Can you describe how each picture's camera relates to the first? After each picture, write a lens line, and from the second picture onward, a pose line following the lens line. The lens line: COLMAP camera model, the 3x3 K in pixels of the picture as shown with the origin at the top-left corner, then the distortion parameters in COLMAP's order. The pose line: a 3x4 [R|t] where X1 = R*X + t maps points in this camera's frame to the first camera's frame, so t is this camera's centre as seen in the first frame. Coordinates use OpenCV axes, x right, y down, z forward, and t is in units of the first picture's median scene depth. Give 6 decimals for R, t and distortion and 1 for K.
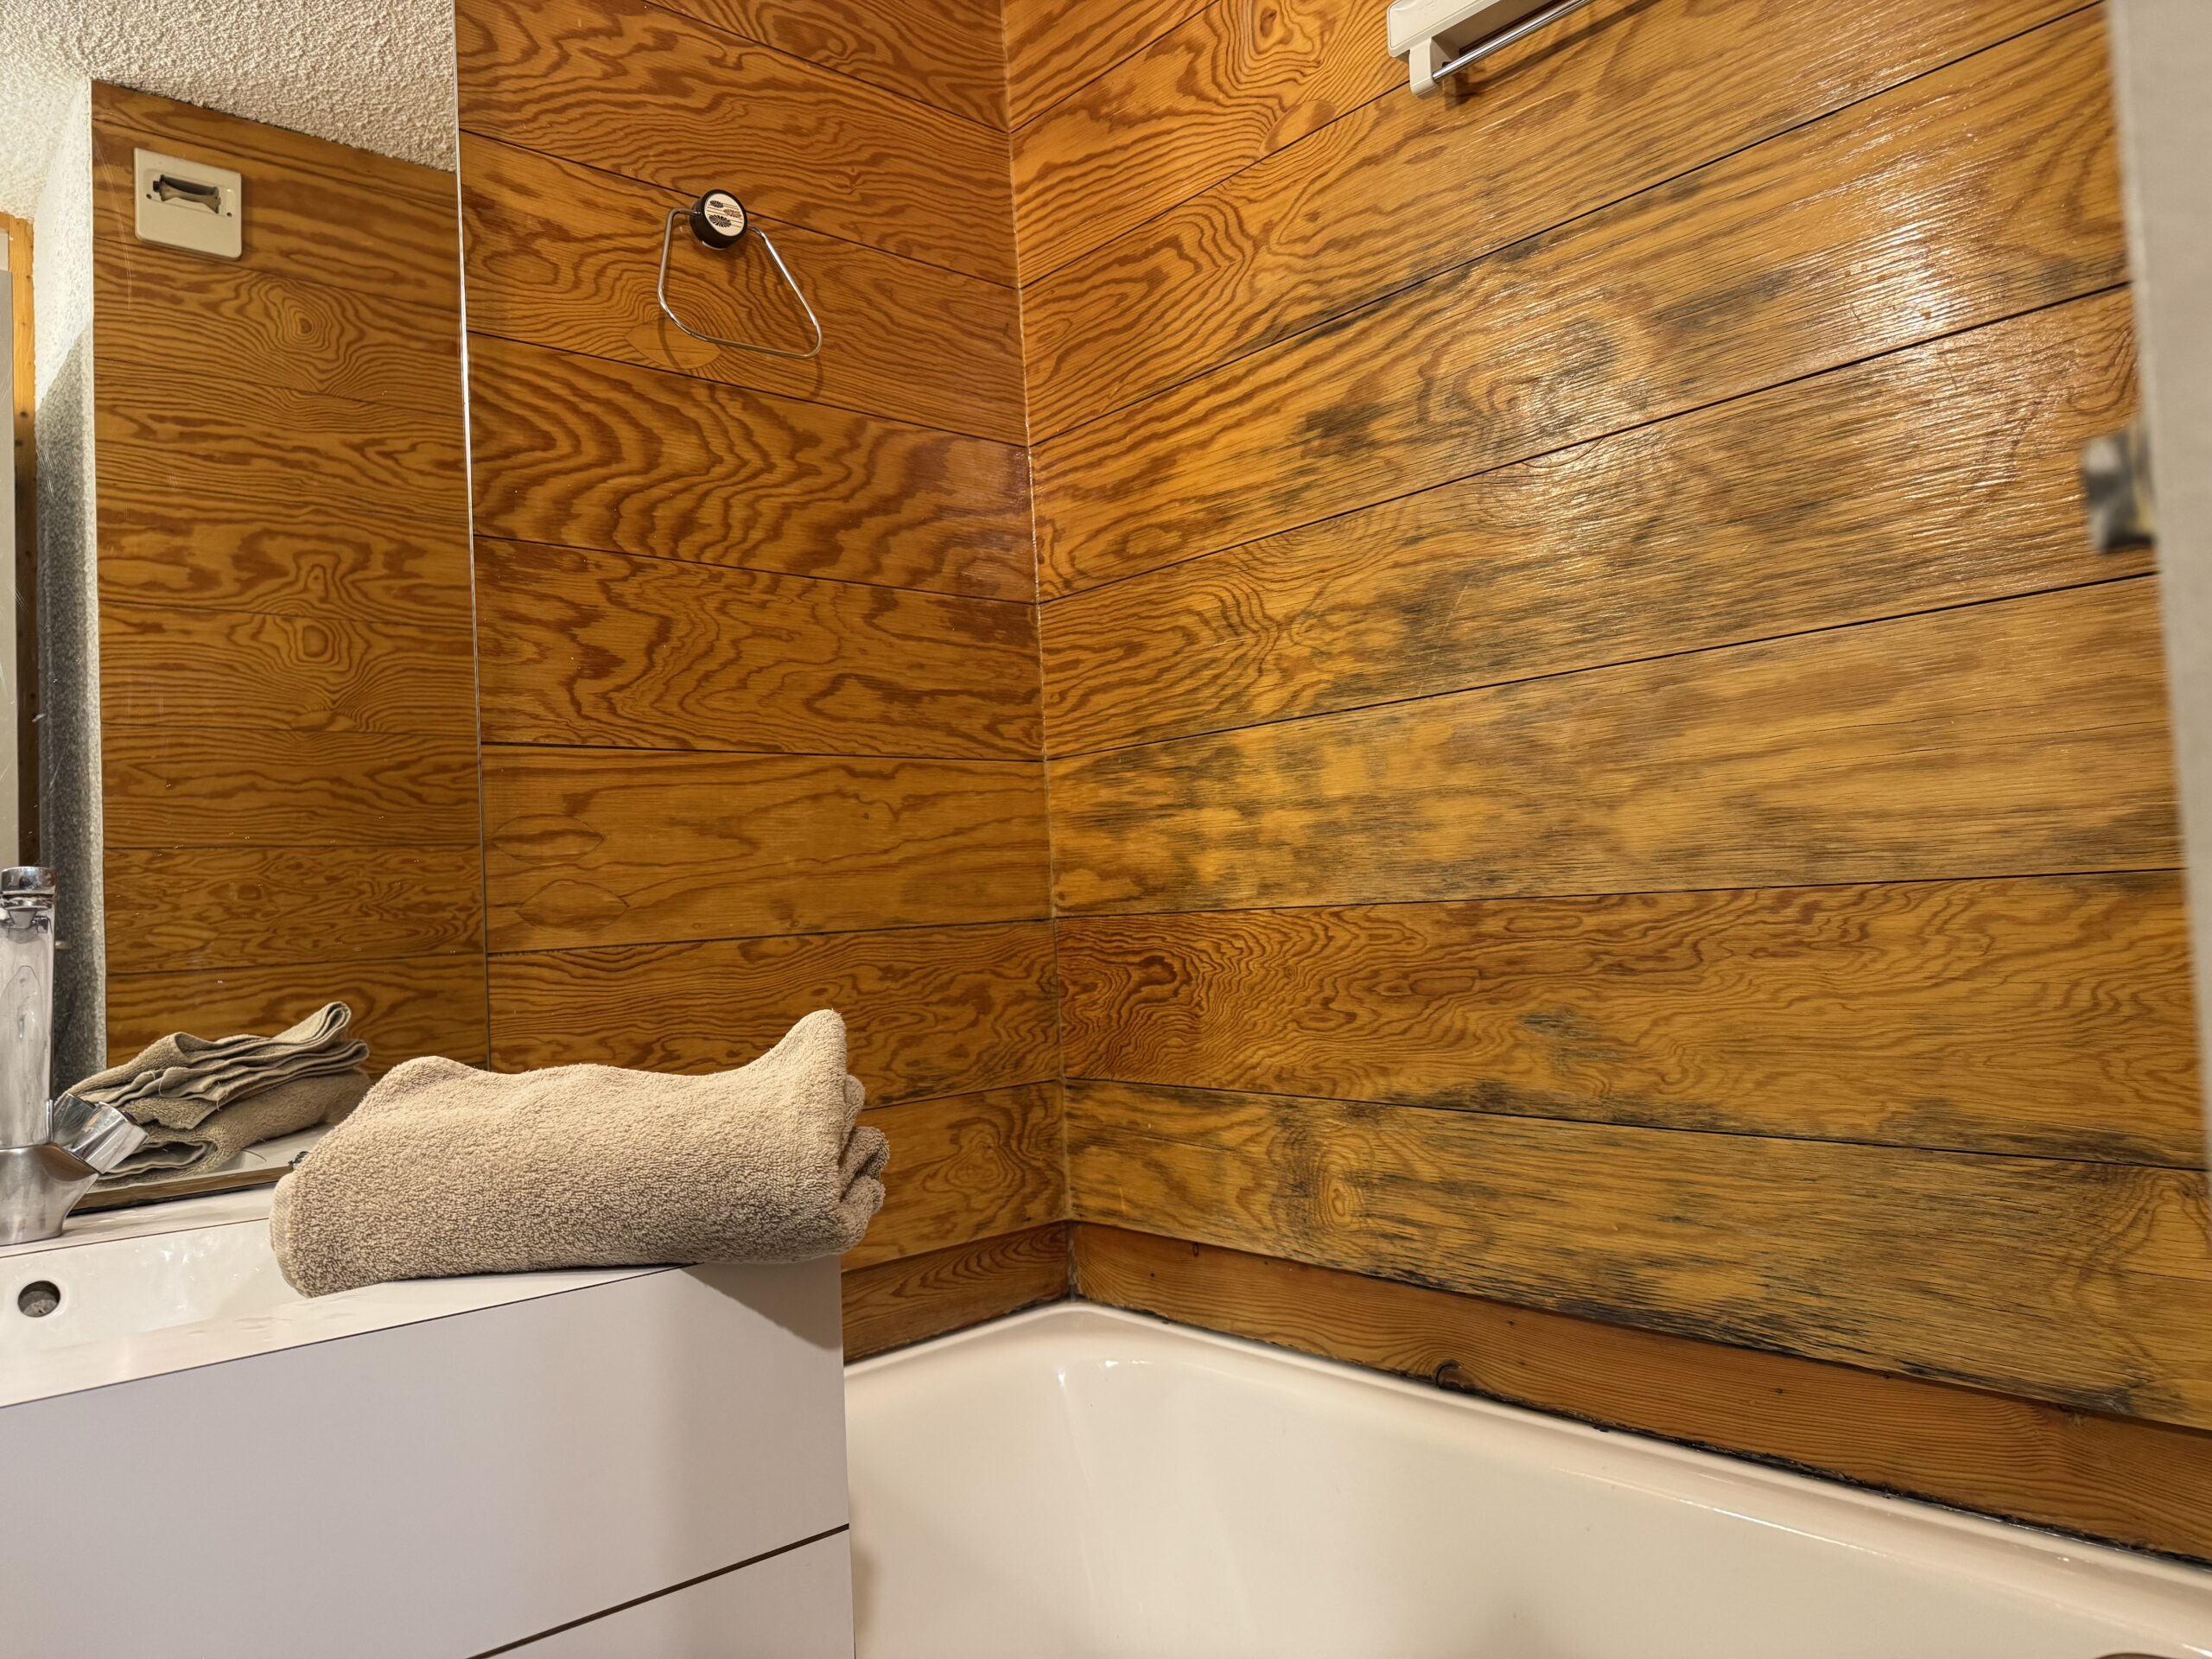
lens RADIAL K [[1518.8, 0, 1107.2], [0, 1518.8, 833.6], [0, 0, 1]] dist [0.149796, -0.208250]
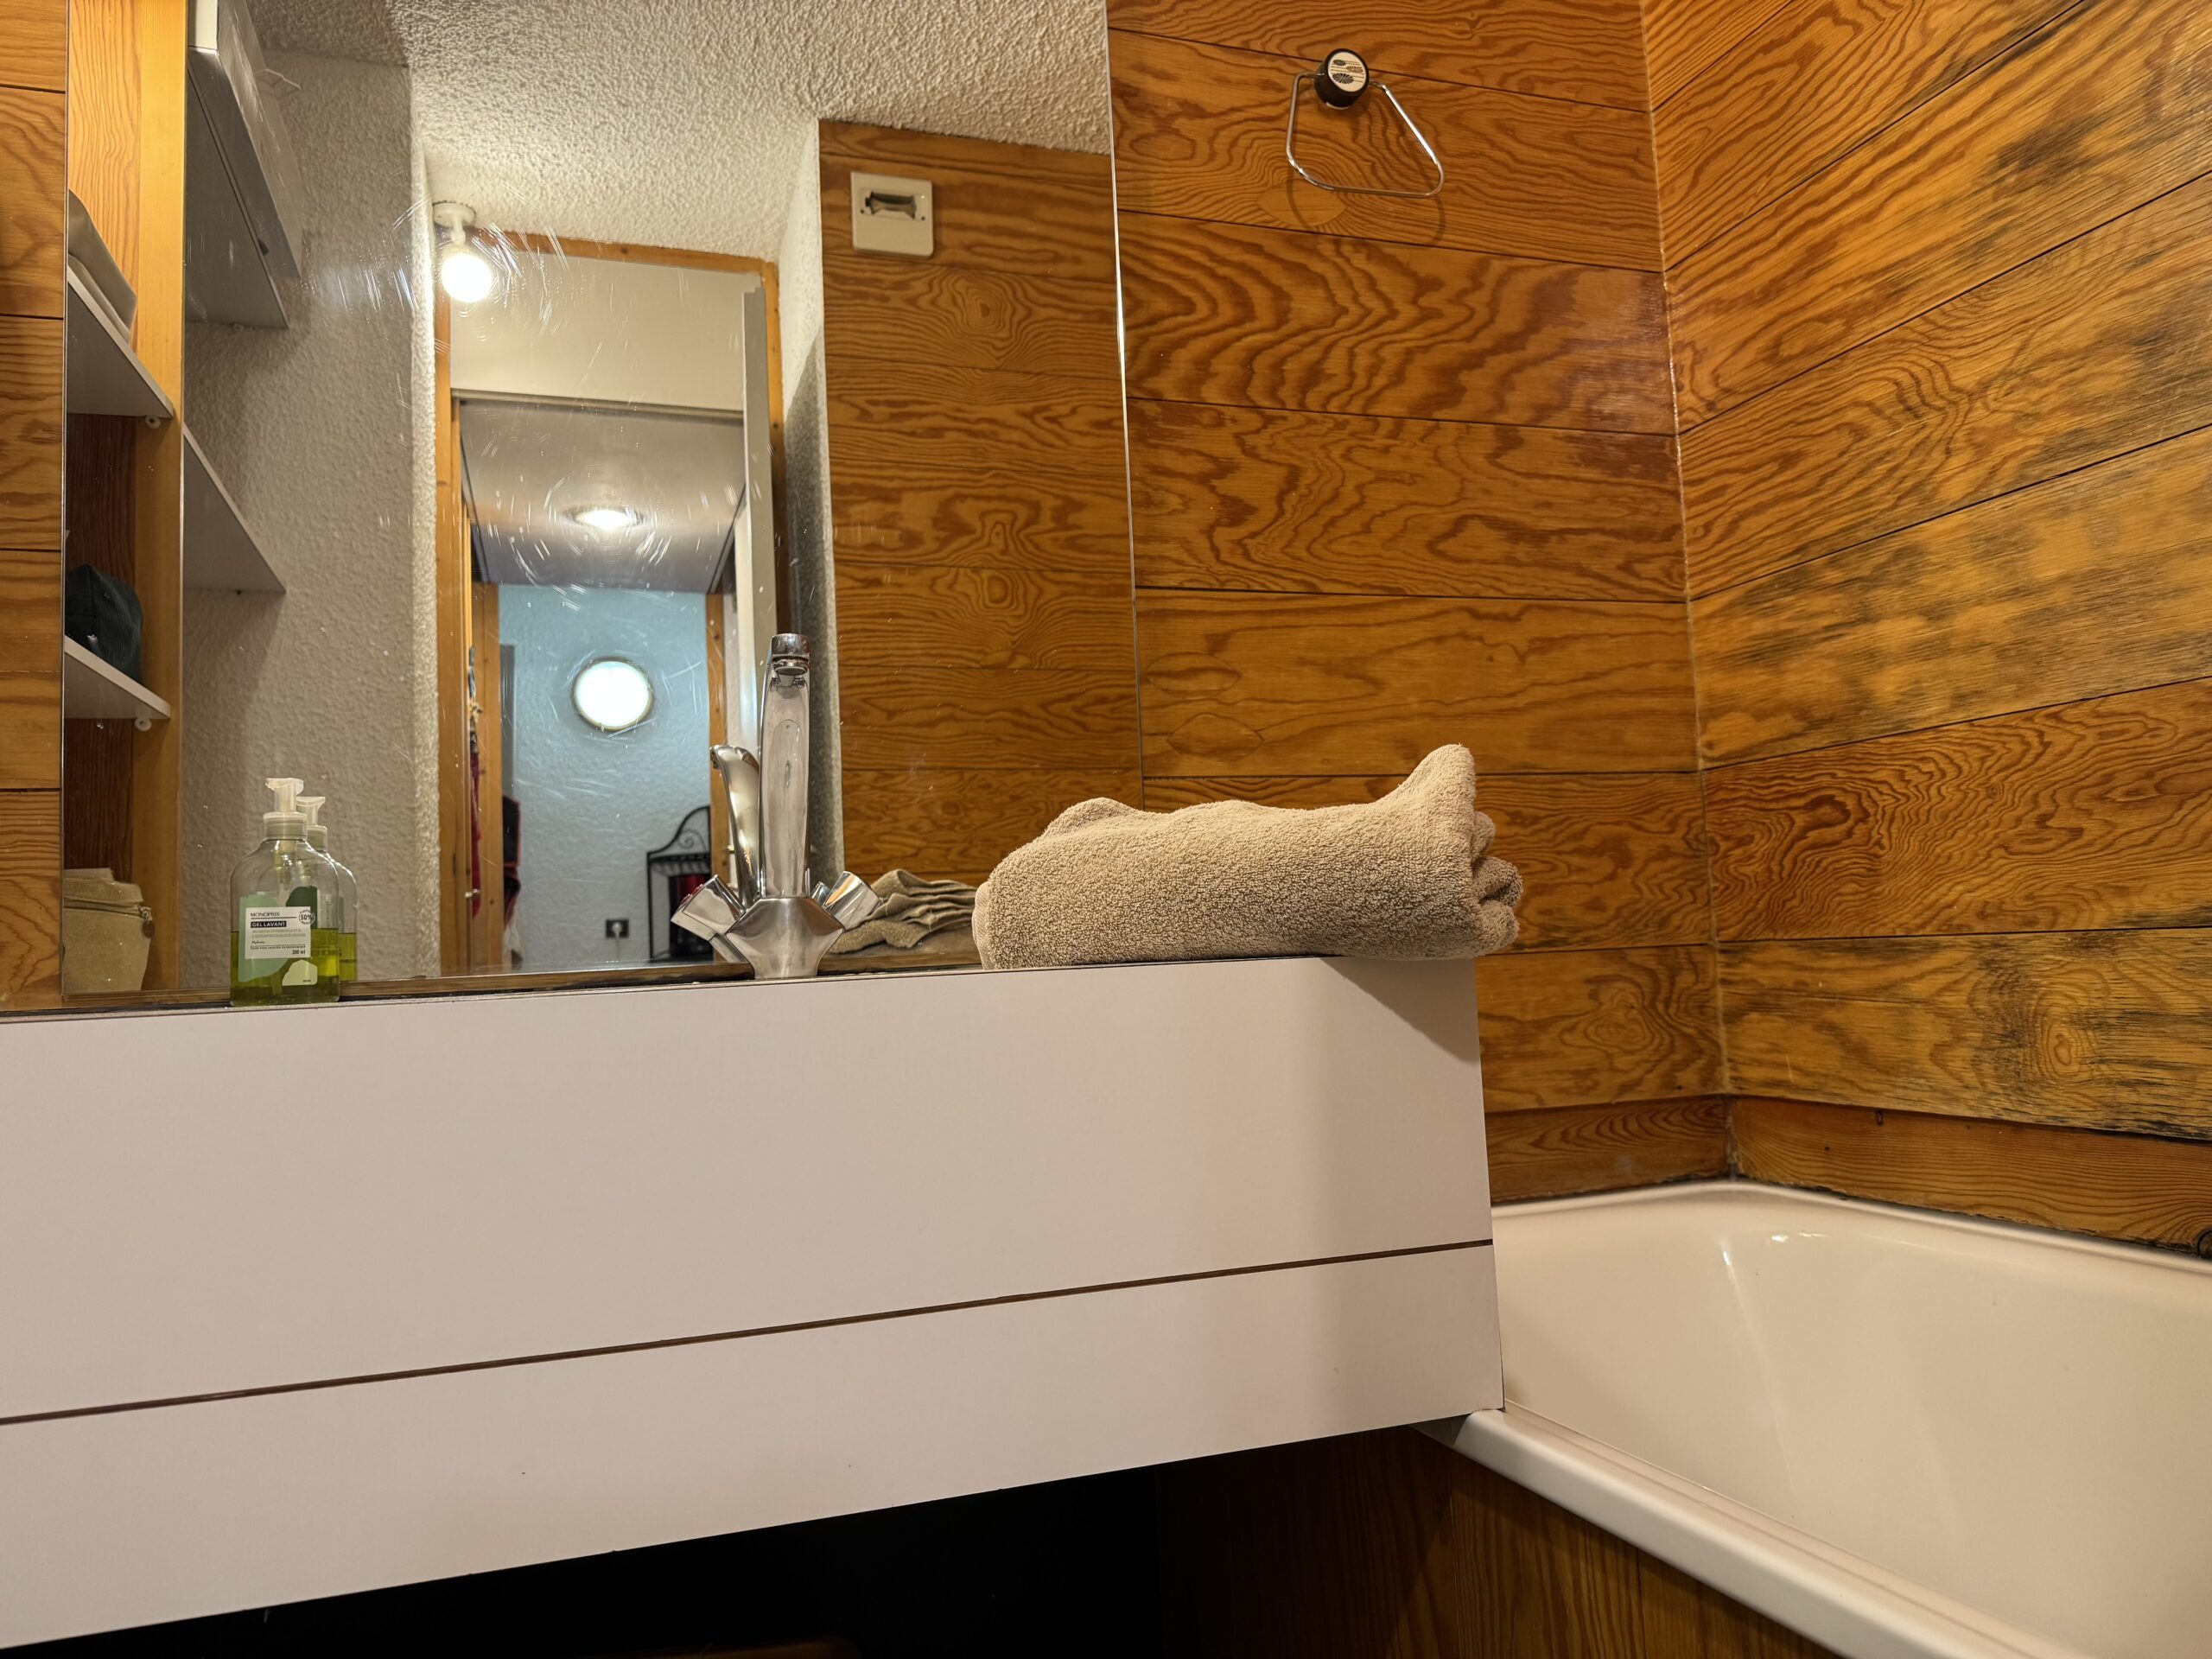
lens RADIAL K [[1560.2, 0, 1106.0], [0, 1560.2, 829.5], [0, 0, 1]] dist [0.004061, -0.009686]
pose [[0.920371, -0.018446, -0.390612, 0.001495], [0.012533, 0.999765, -0.017683, 0.118008], [0.390846, 0.011380, 0.920386, -0.011964]]
